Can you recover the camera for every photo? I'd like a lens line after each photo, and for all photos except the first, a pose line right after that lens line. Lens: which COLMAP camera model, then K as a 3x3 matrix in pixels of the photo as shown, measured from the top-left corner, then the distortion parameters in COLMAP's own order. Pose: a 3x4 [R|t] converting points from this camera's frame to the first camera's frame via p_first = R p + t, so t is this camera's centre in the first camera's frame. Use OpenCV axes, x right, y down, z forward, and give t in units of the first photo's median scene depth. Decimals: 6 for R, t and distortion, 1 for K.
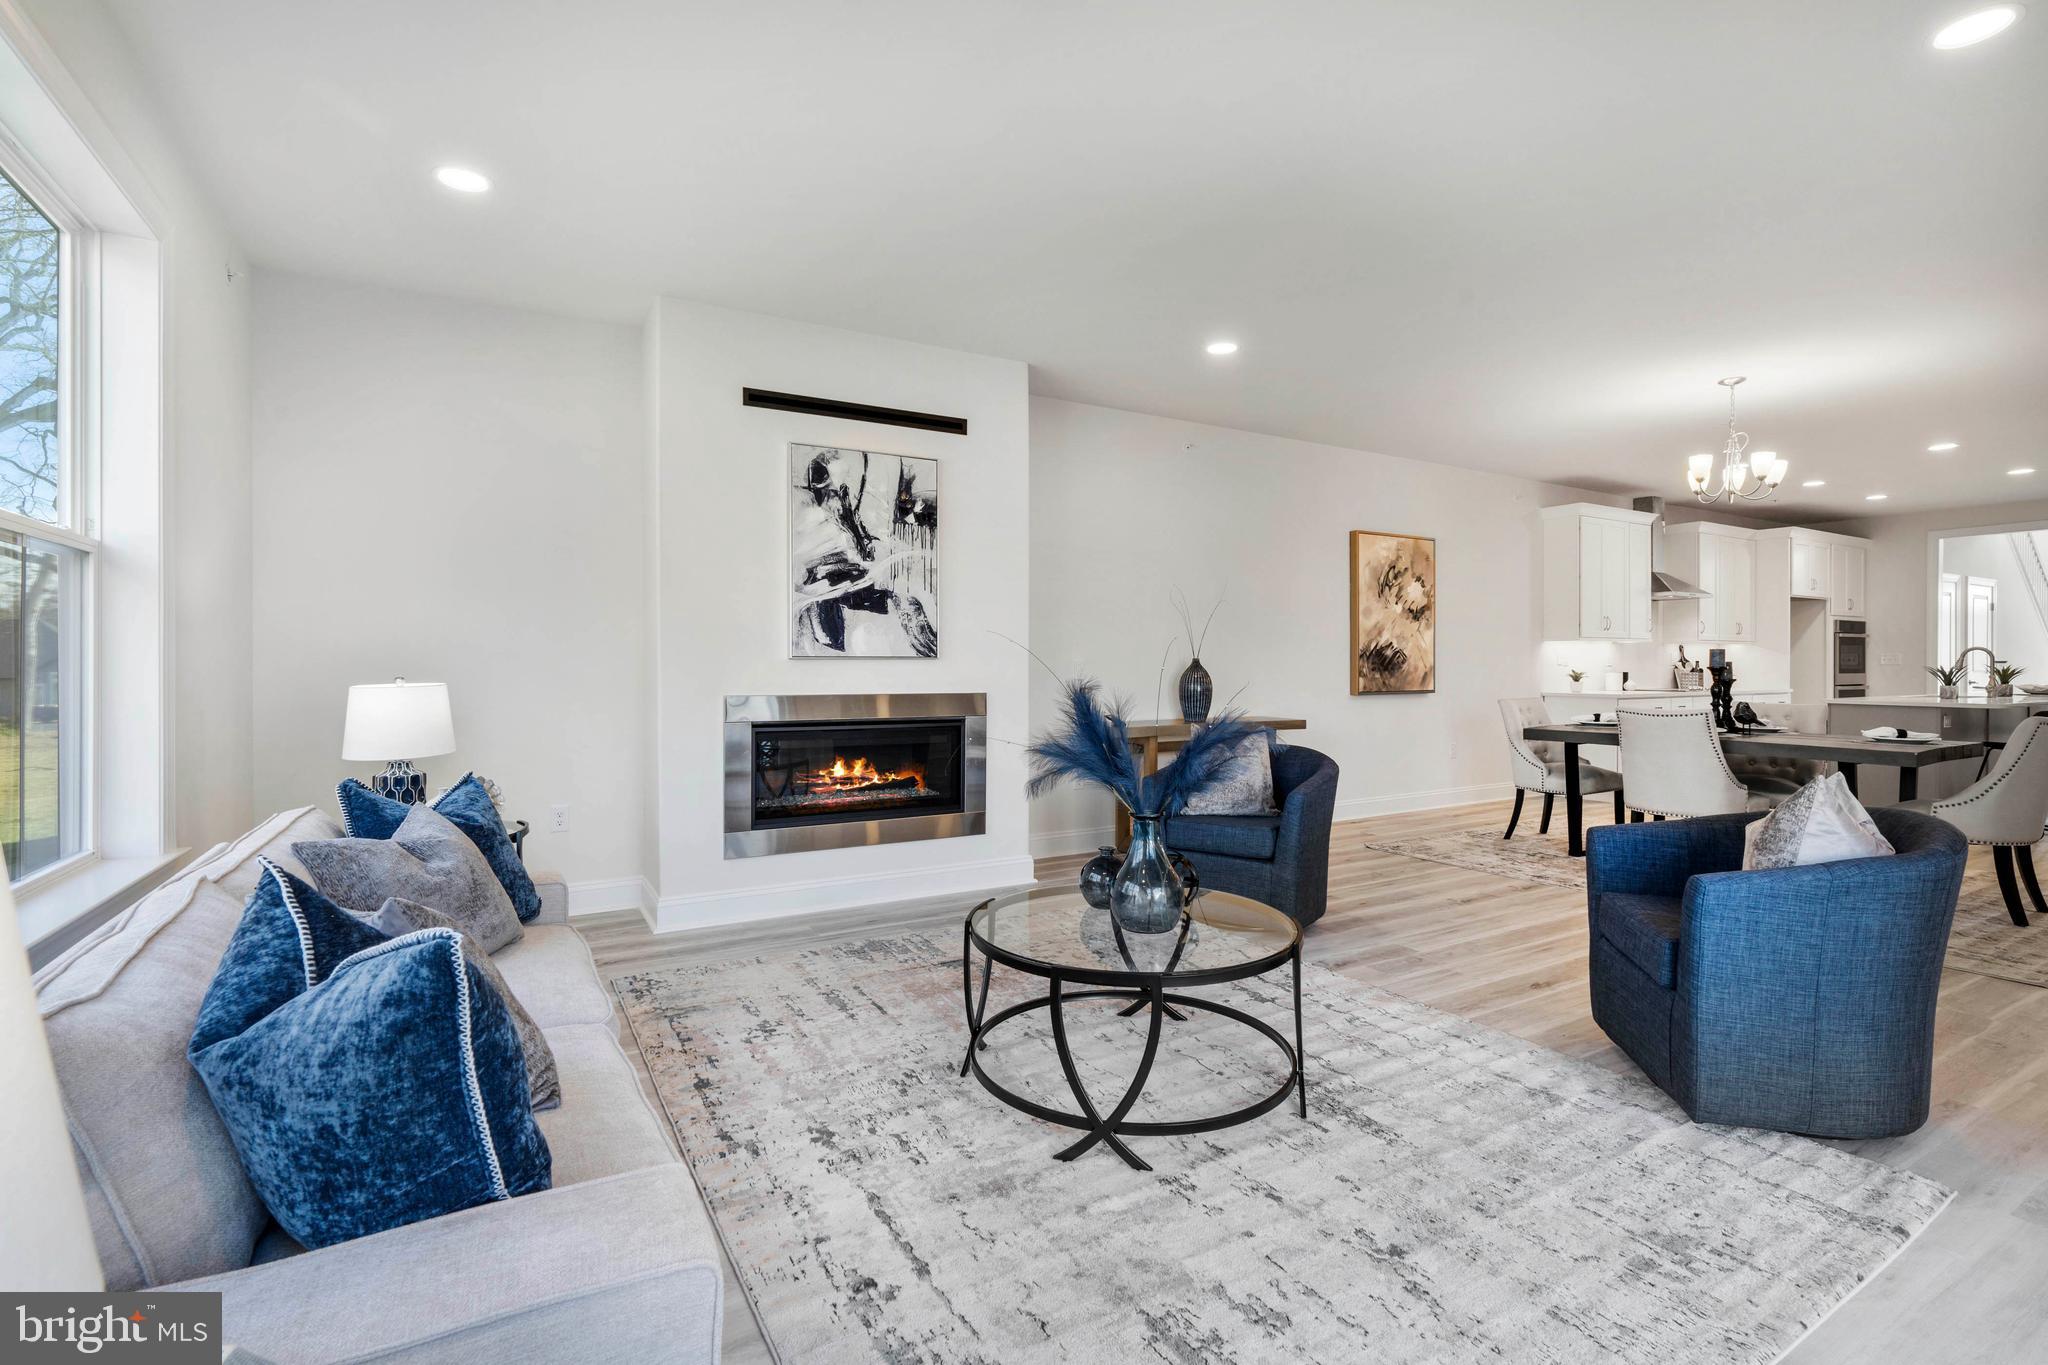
lens RADIAL K [[931.0, 0, 1015.1], [0, 931.0, 669.4], [0, 0, 1]] dist [-0.008563, 0.004109]
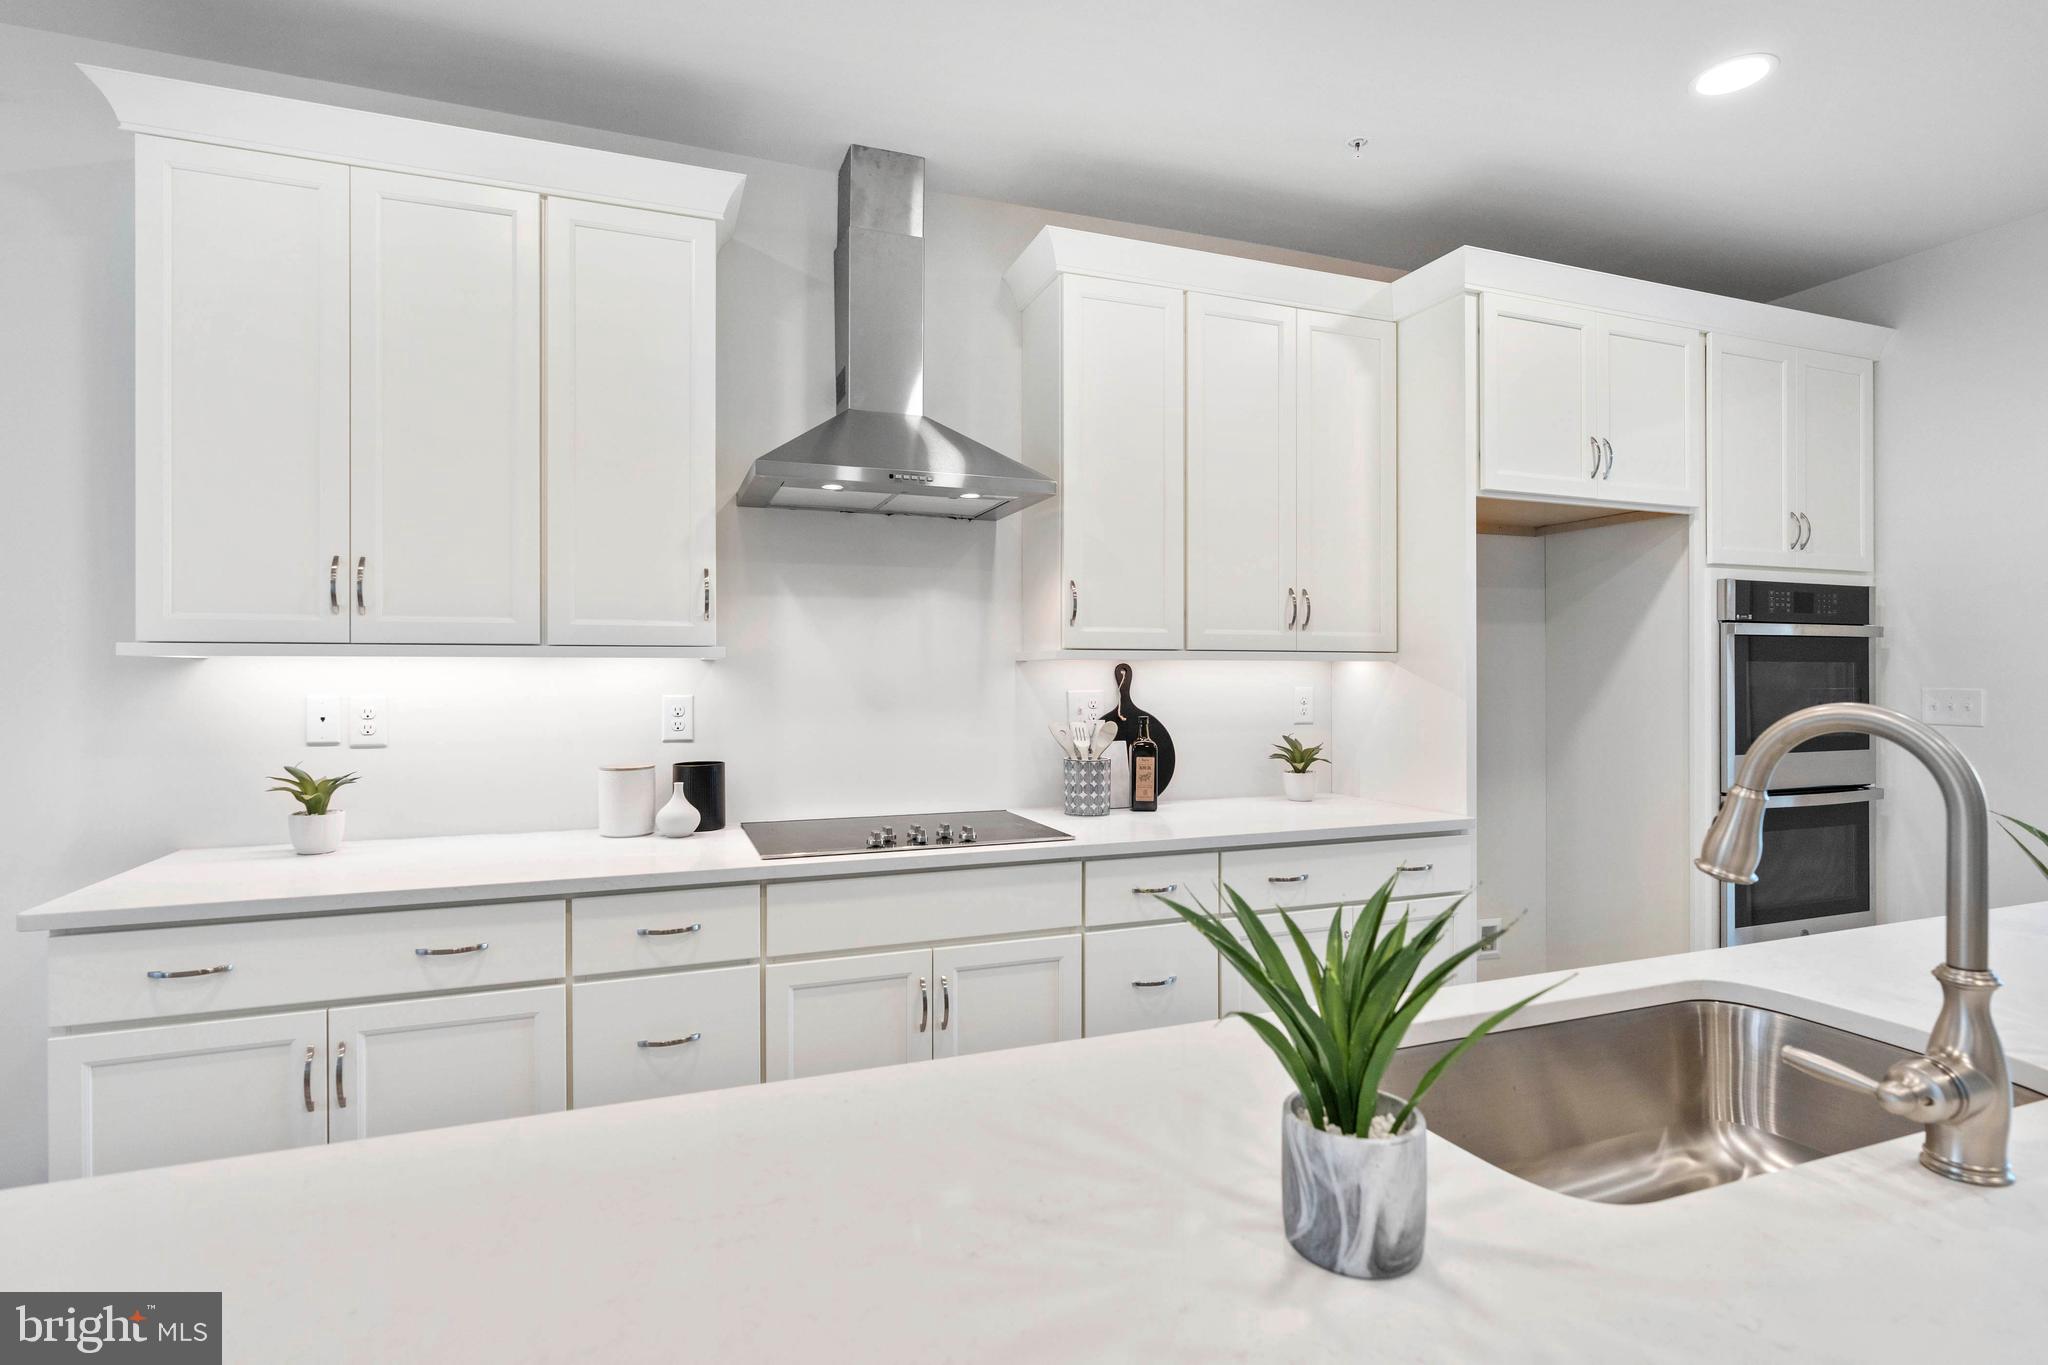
lens RADIAL K [[1010.7, 0, 1017.4], [0, 1010.7, 670.6], [0, 0, 1]] dist [-0.003197, 0.000366]
pose [[0.985343, 0.000240, -0.170583, 0.737314], [-0.001591, 0.999968, -0.007782, -0.021512], [0.170575, 0.007939, 0.985313, 0.659169]]
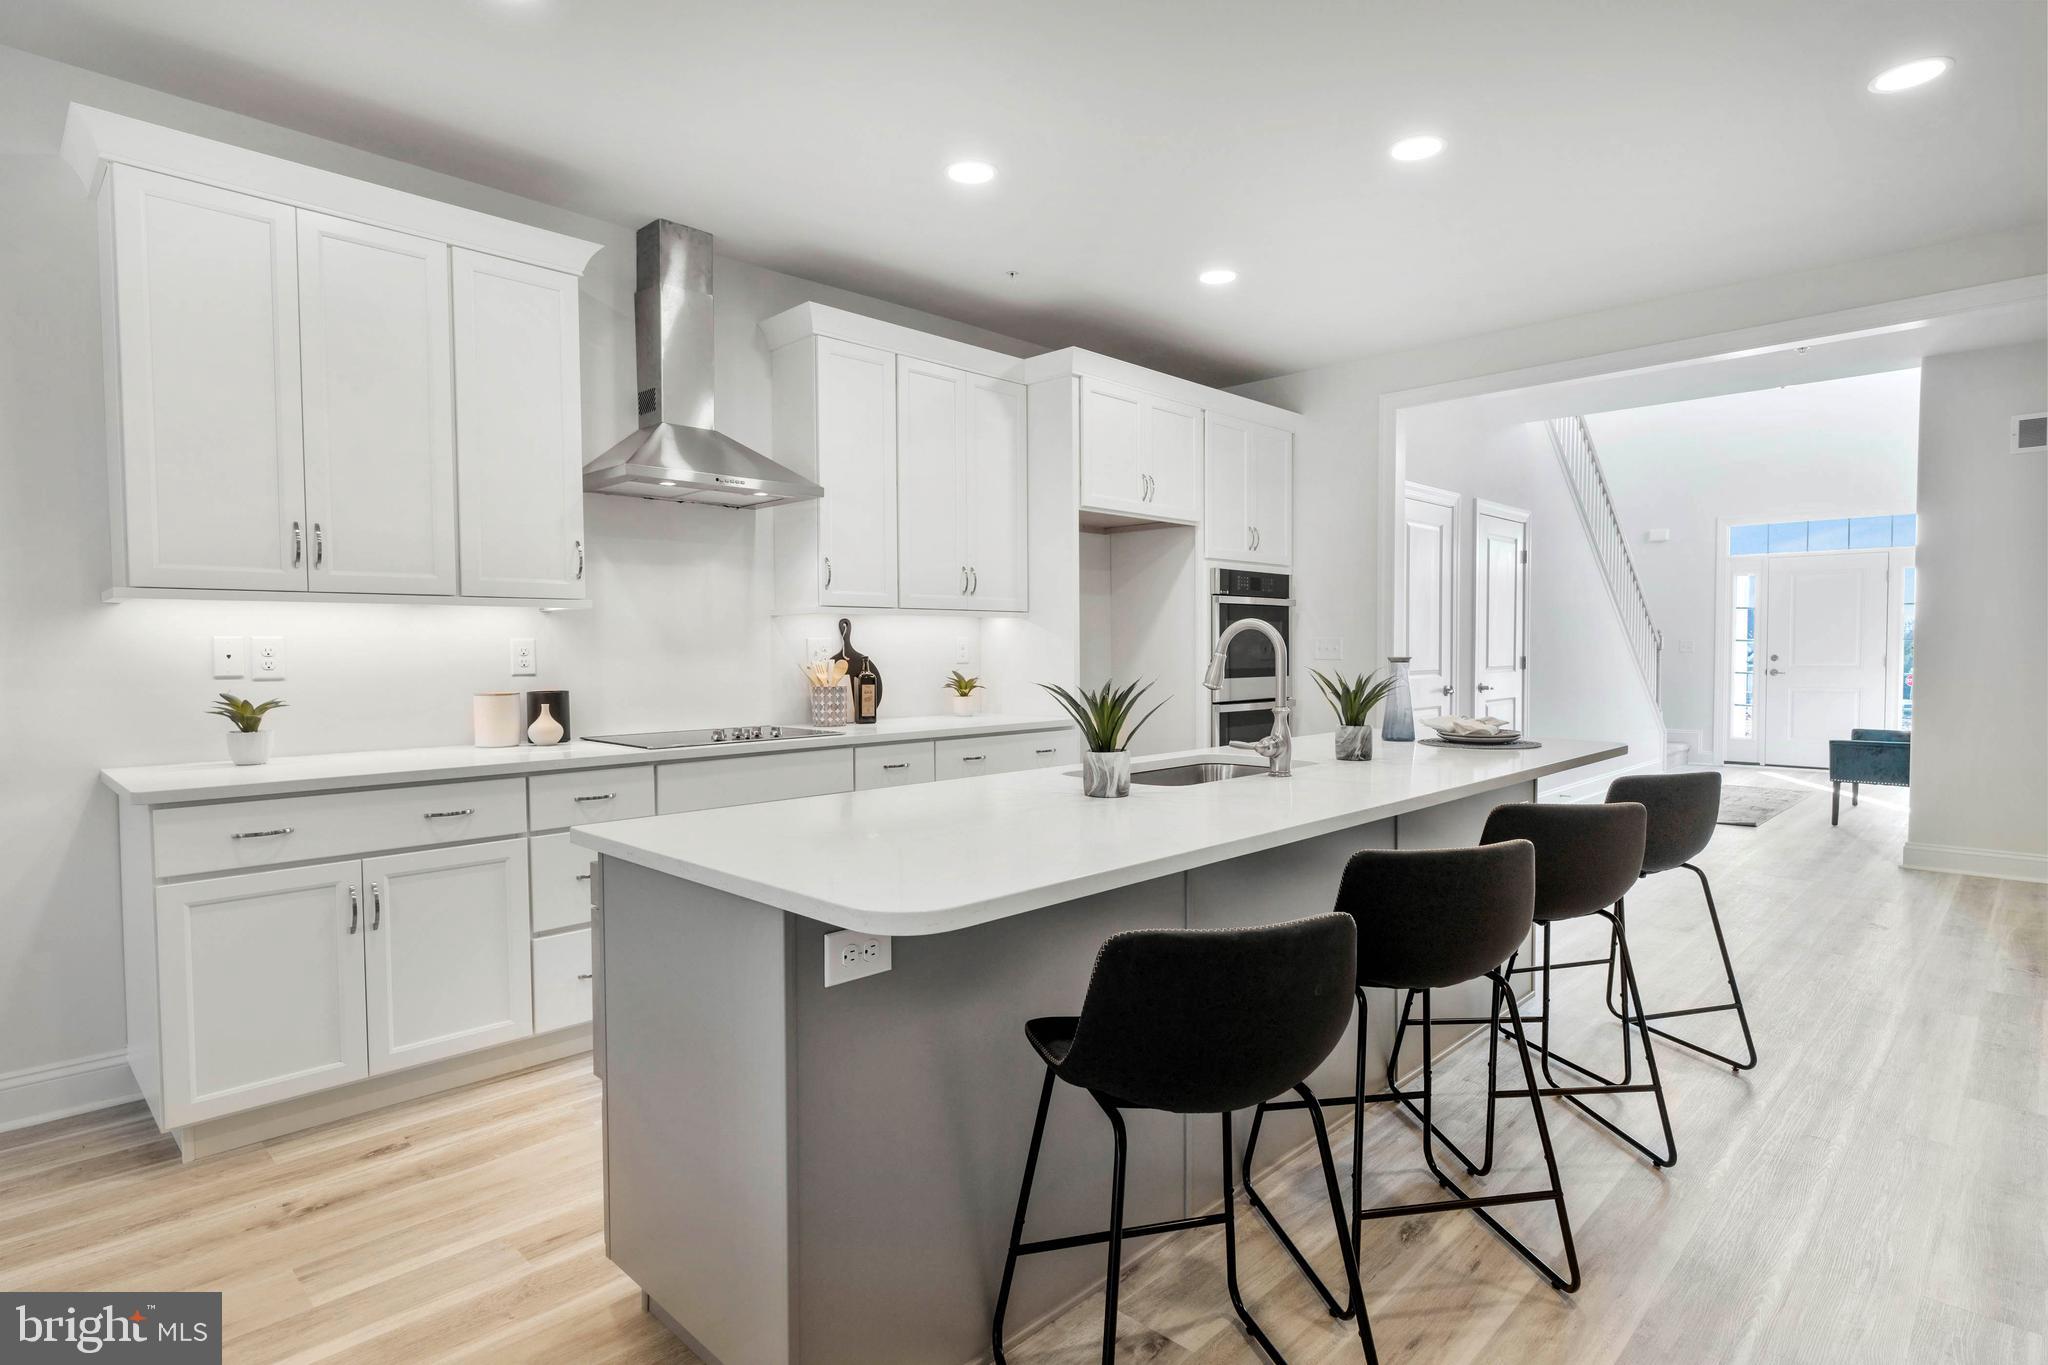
lens RADIAL K [[1070.0, 0, 1024.0], [0, 1070.0, 682.5], [0, 0, 1]] dist [0.000391, 0.000198]
pose [[0.965639, -0.012901, 0.259565, 0.666575], [0.006110, 0.999618, 0.026952, -0.010107], [-0.259814, -0.024440, 0.965349, 0.507005]]
